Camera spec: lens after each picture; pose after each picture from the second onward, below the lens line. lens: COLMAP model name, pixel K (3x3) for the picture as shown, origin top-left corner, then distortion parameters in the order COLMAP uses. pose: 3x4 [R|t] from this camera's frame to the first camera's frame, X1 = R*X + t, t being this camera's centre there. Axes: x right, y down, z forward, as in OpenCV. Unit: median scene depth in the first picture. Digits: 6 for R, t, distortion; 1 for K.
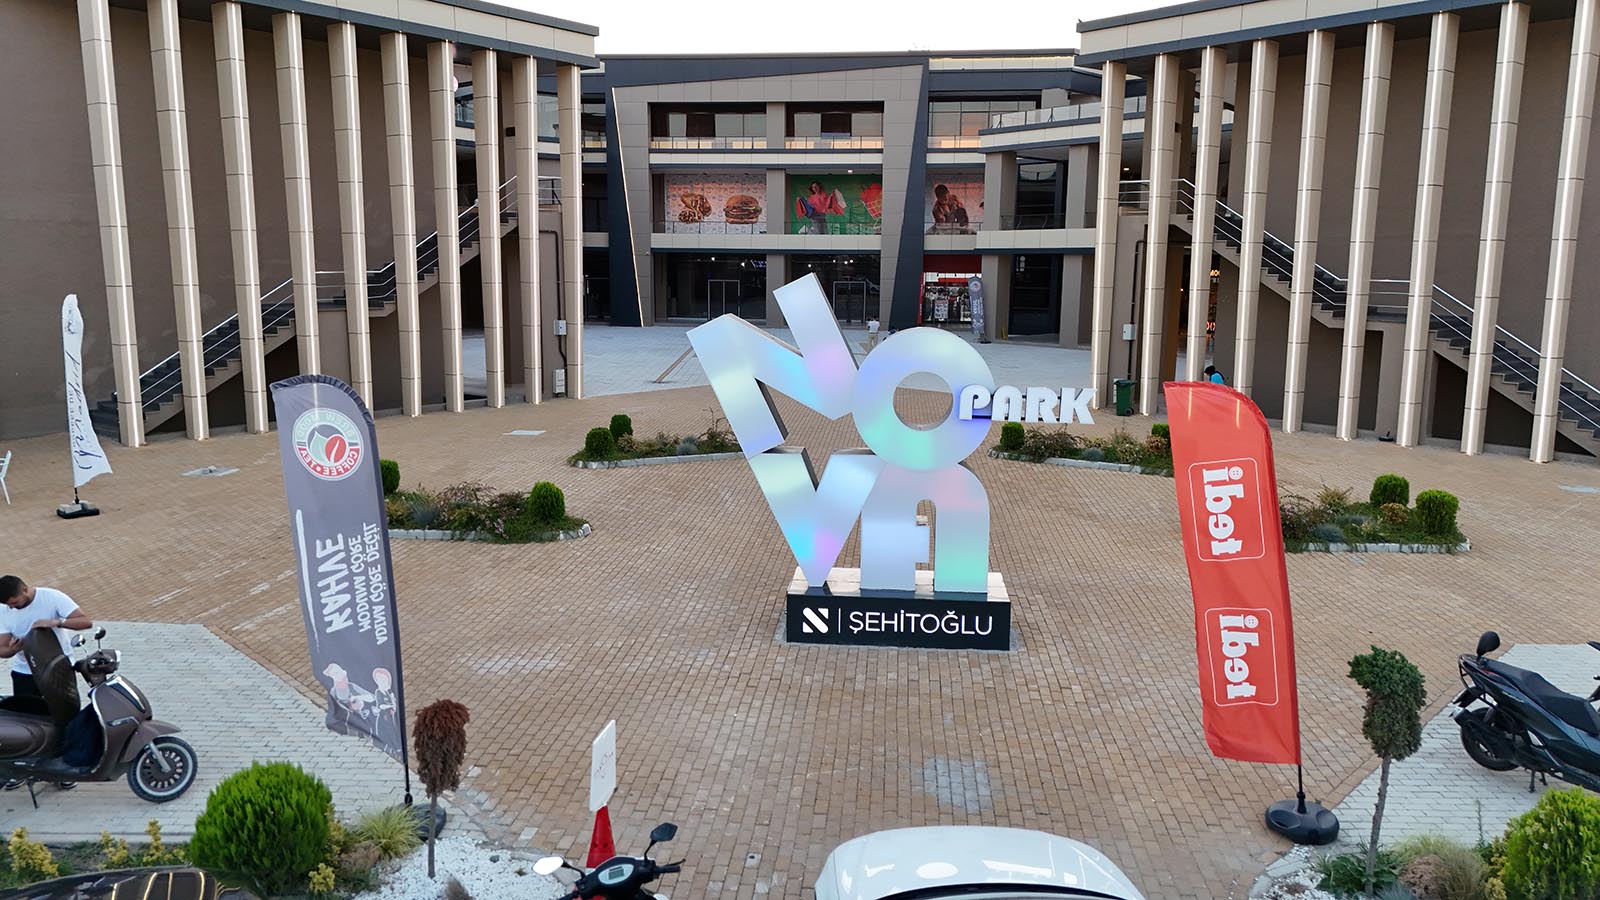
lens RADIAL K [[1182.3, 0, 802.0], [0, 1182.3, 444.0], [0, 0, 1]] dist [0.088002, -0.082357]
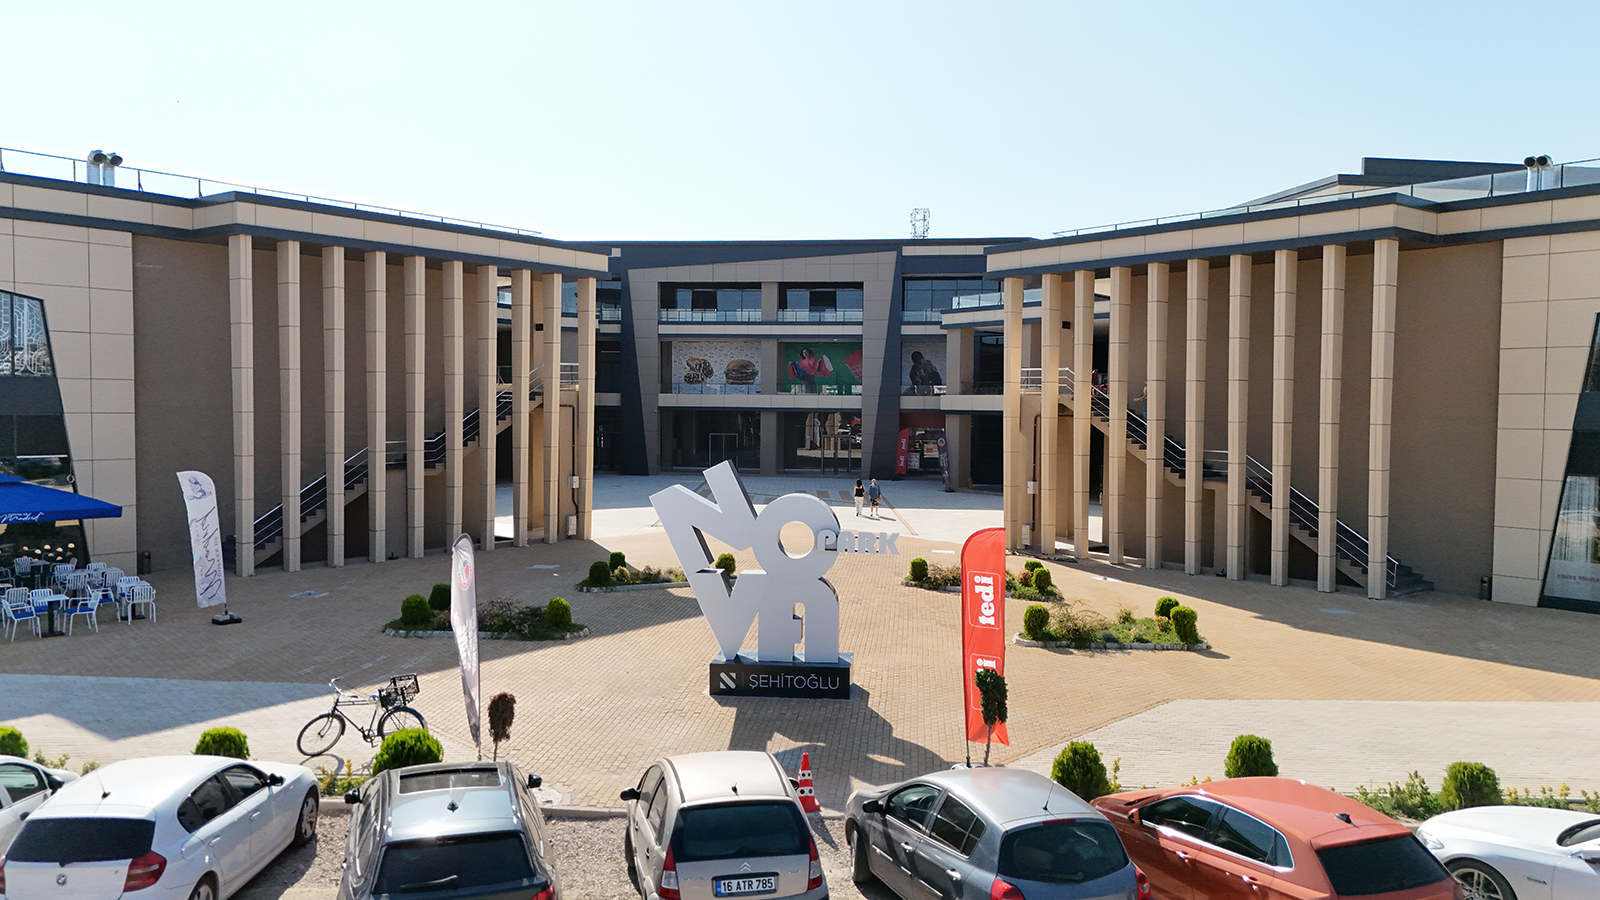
lens RADIAL K [[1182.3, 0, 802.0], [0, 1182.3, 444.0], [0, 0, 1]] dist [0.088002, -0.082357]
pose [[0.999917, 0.002156, -0.012713, 0.058051], [-0.003675, 0.992682, -0.120704, 0.012411], [0.012360, 0.120741, 0.992607, -0.268275]]
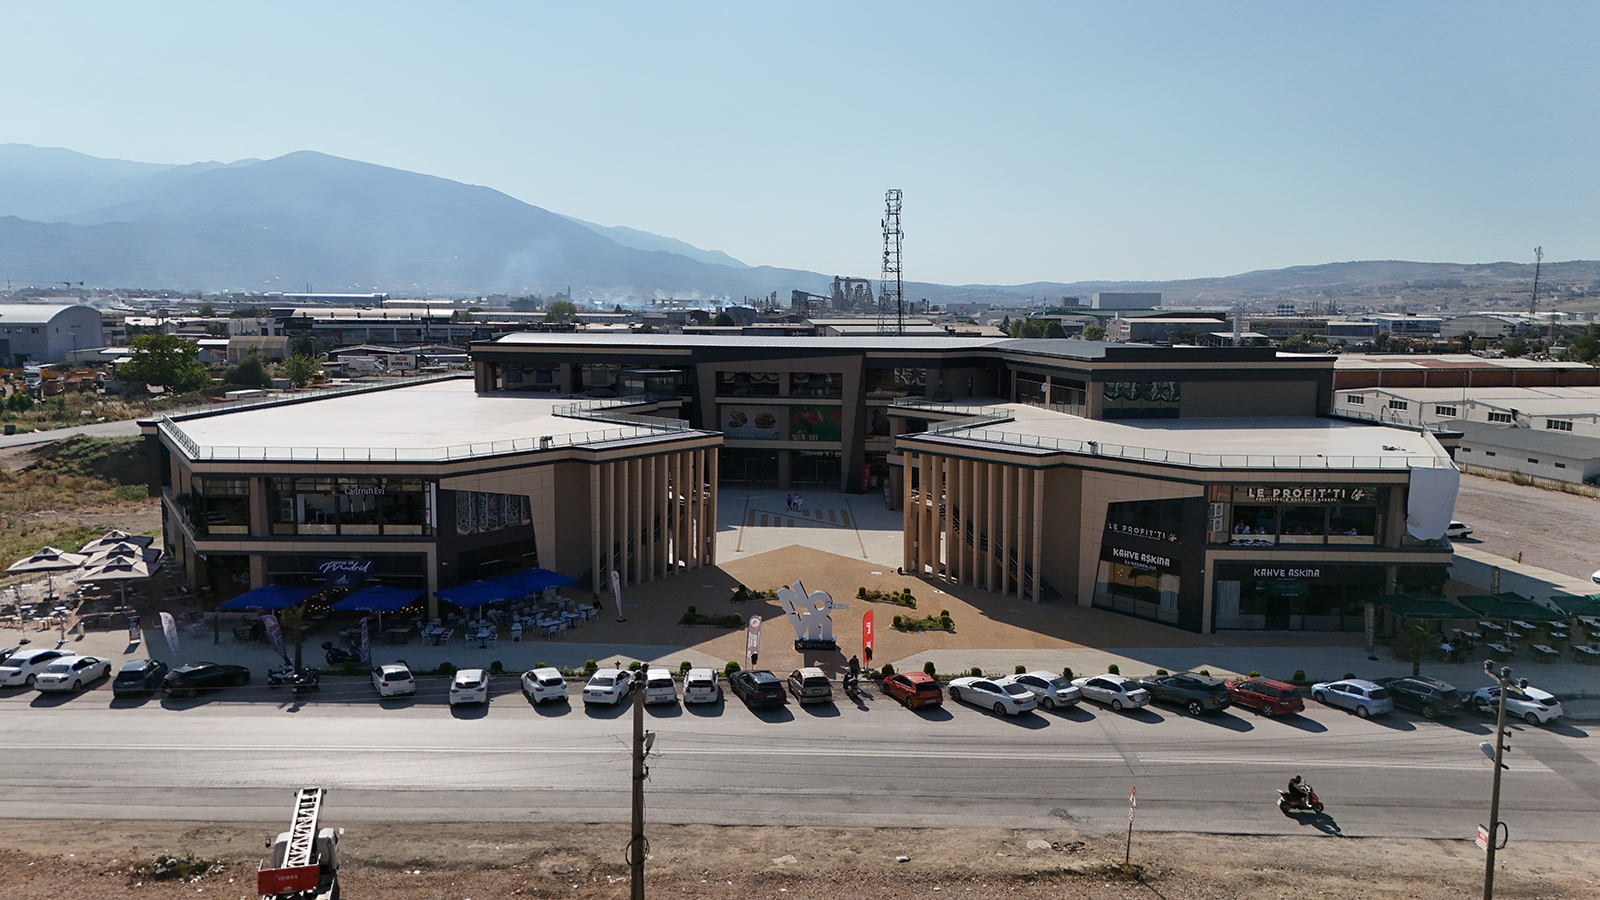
lens RADIAL K [[1182.3, 0, 802.0], [0, 1182.3, 444.0], [0, 0, 1]] dist [0.088002, -0.082357]
pose [[0.999998, 0.000708, 0.002079, 0.003518], [-0.000634, 0.999381, -0.035173, -0.264211], [-0.002102, 0.035171, 0.999379, -2.024300]]
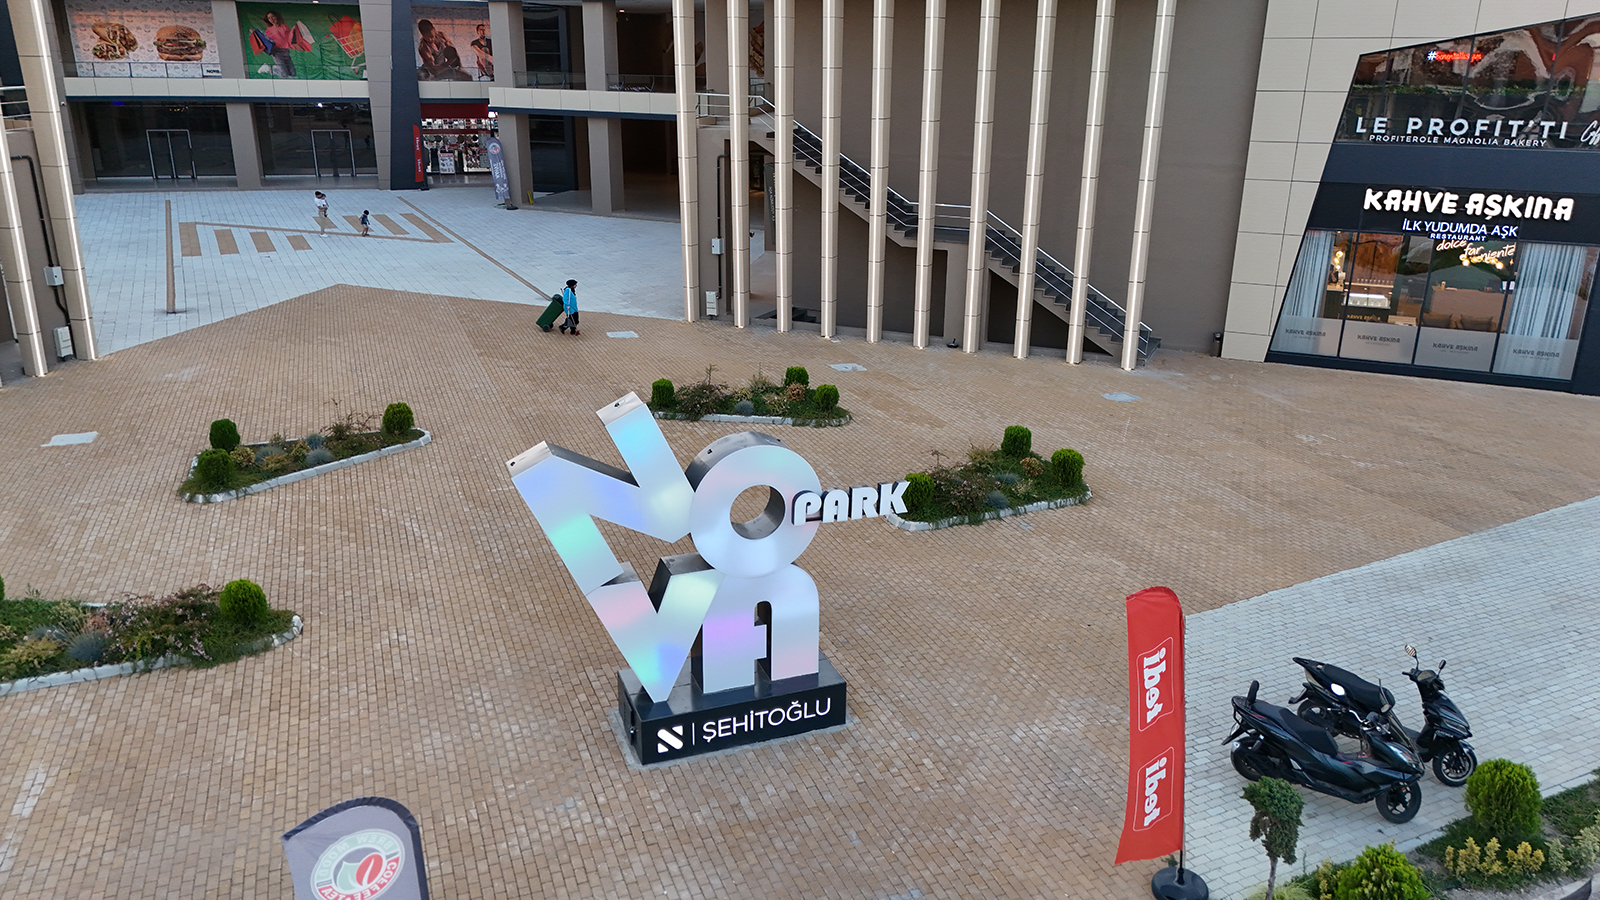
lens RADIAL K [[1182.3, 0, 802.0], [0, 1182.3, 444.0], [0, 0, 1]] dist [0.088002, -0.082357]
pose [[0.899967, -0.134086, 0.414826, -0.122360], [0.063370, 0.981656, 0.179823, -0.121203], [-0.431328, -0.135547, 0.891955, 0.039812]]
